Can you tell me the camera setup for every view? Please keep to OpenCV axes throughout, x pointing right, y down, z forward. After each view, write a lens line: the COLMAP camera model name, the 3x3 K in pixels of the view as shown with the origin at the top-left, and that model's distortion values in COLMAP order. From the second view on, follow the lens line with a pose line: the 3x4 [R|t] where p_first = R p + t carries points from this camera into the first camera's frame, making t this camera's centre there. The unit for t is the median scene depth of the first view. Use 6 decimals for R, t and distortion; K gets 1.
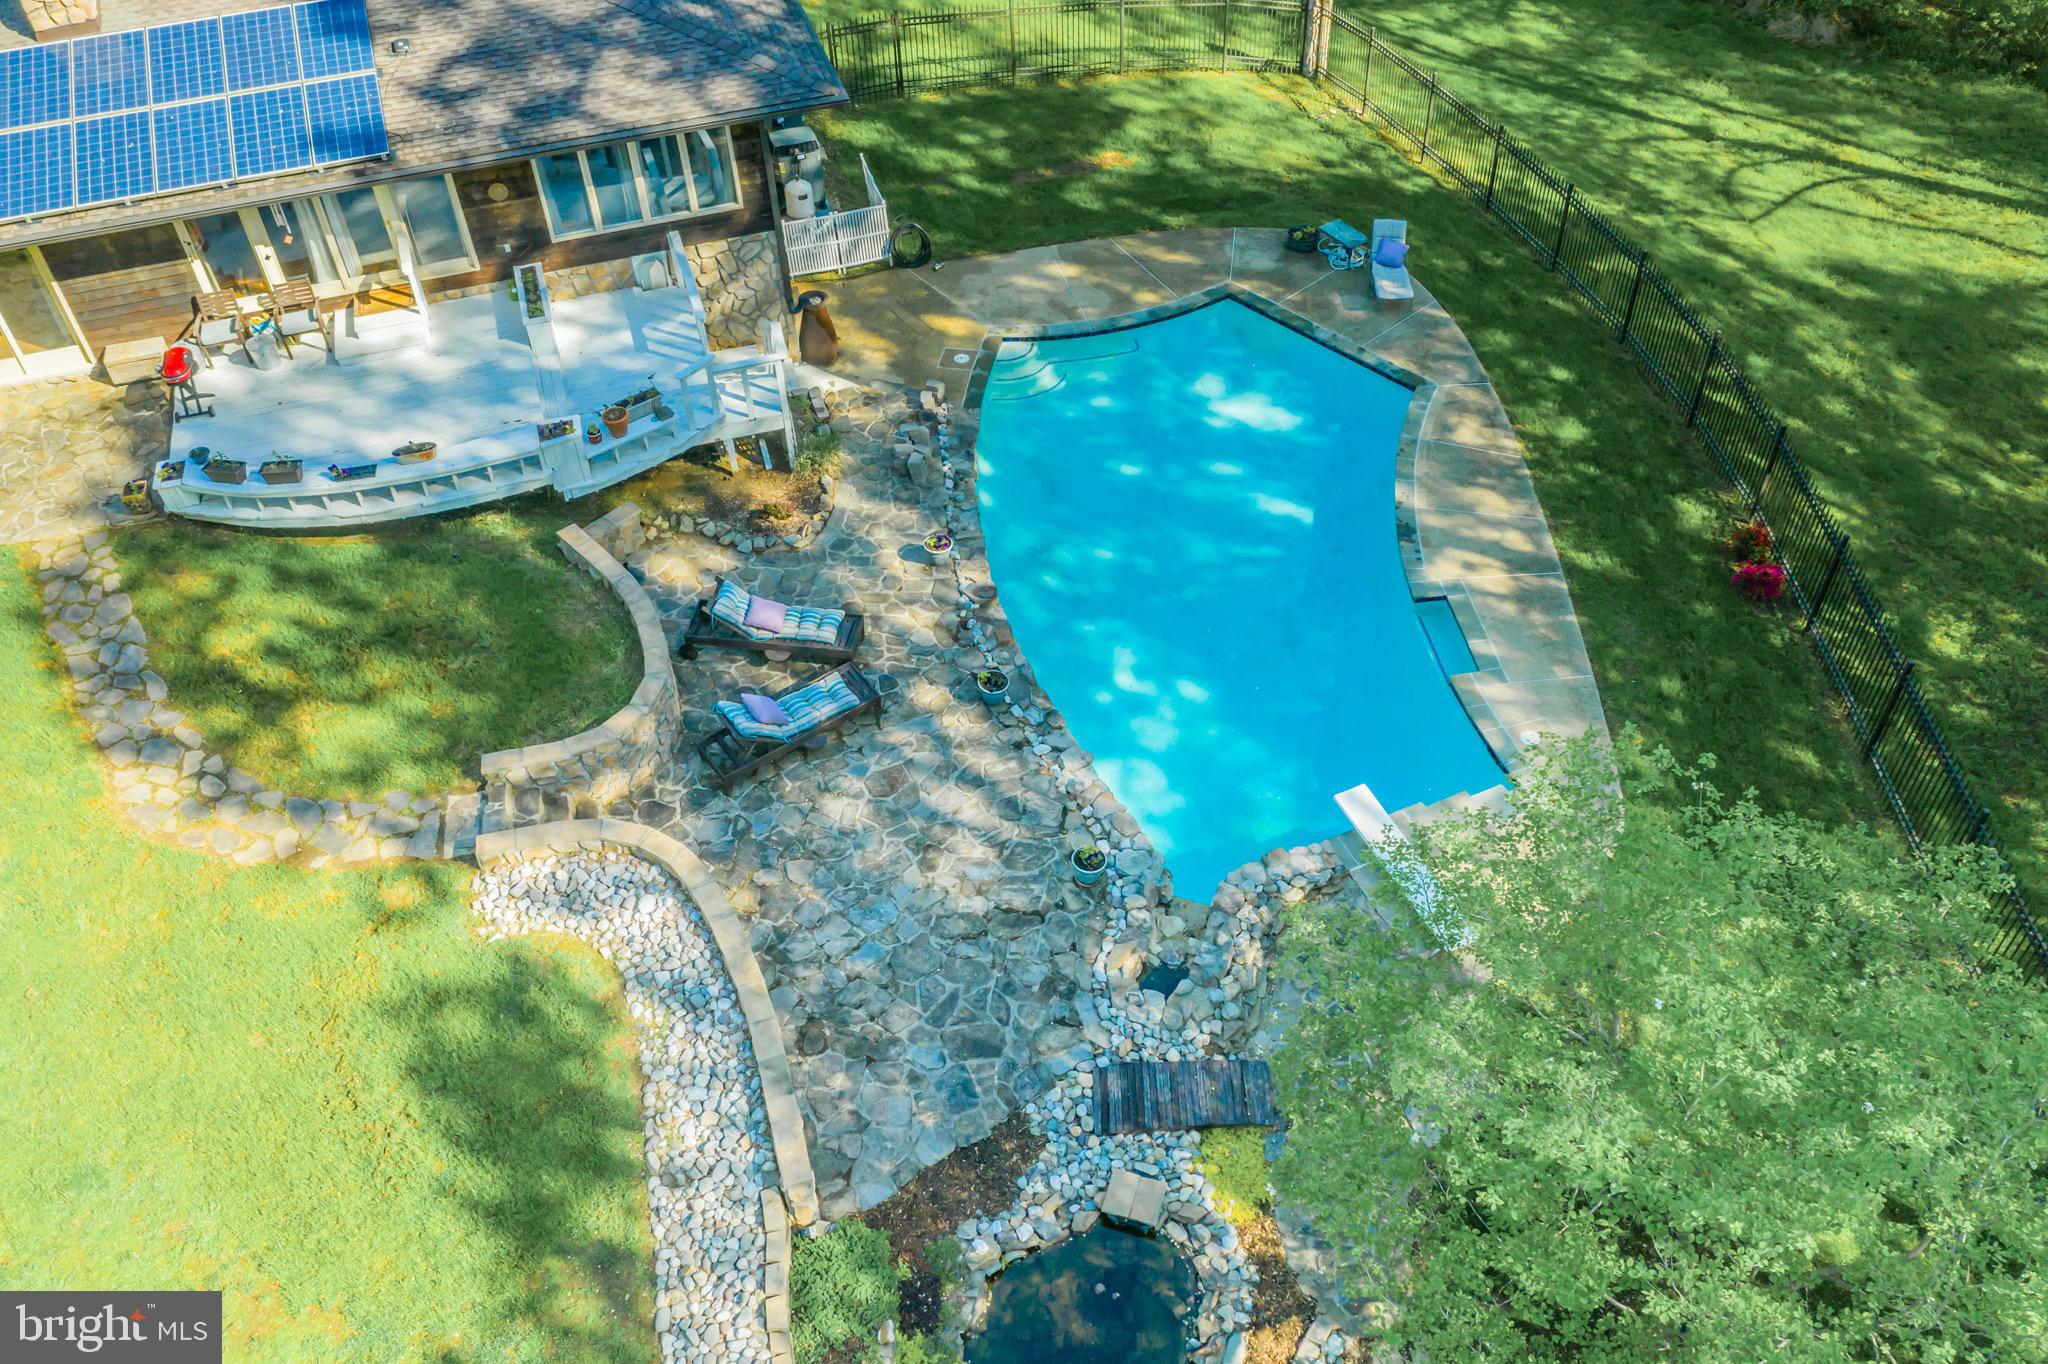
lens RADIAL K [[1679.5, 0, 1024.0], [0, 1679.5, 618.6], [0, 0, 1]] dist [-0.015304, -0.012955]
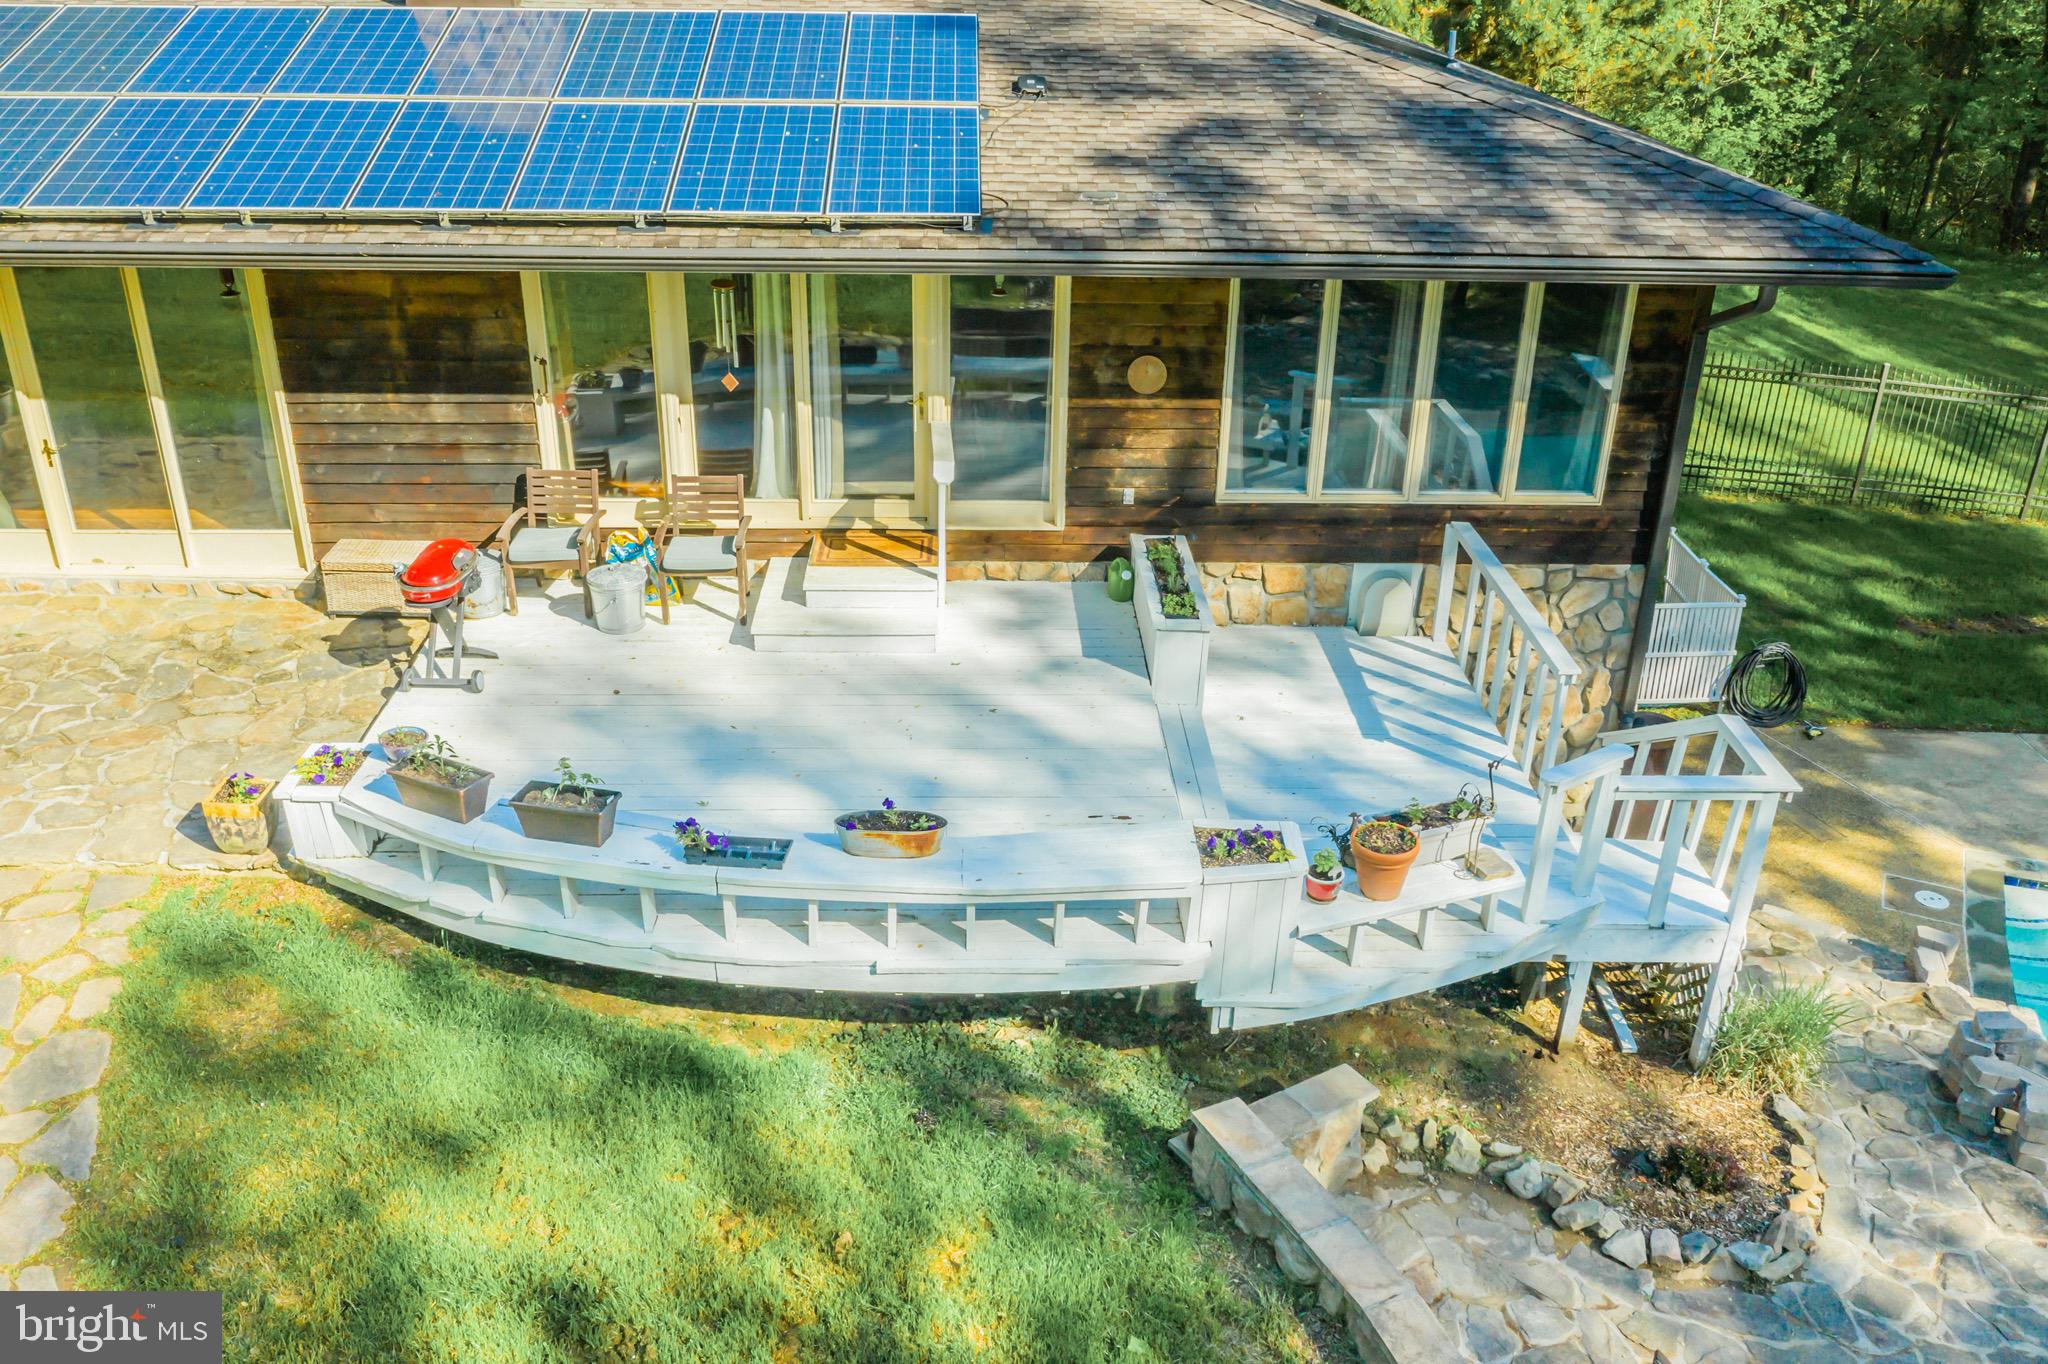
lens RADIAL K [[1679.5, 0, 1024.0], [0, 1679.5, 618.6], [0, 0, 1]] dist [-0.015304, -0.012955]
pose [[0.963440, 0.152360, -0.220388, -0.234818], [-0.217478, 0.925146, -0.311141, -0.027099], [0.156486, 0.347695, 0.924457, 0.576430]]
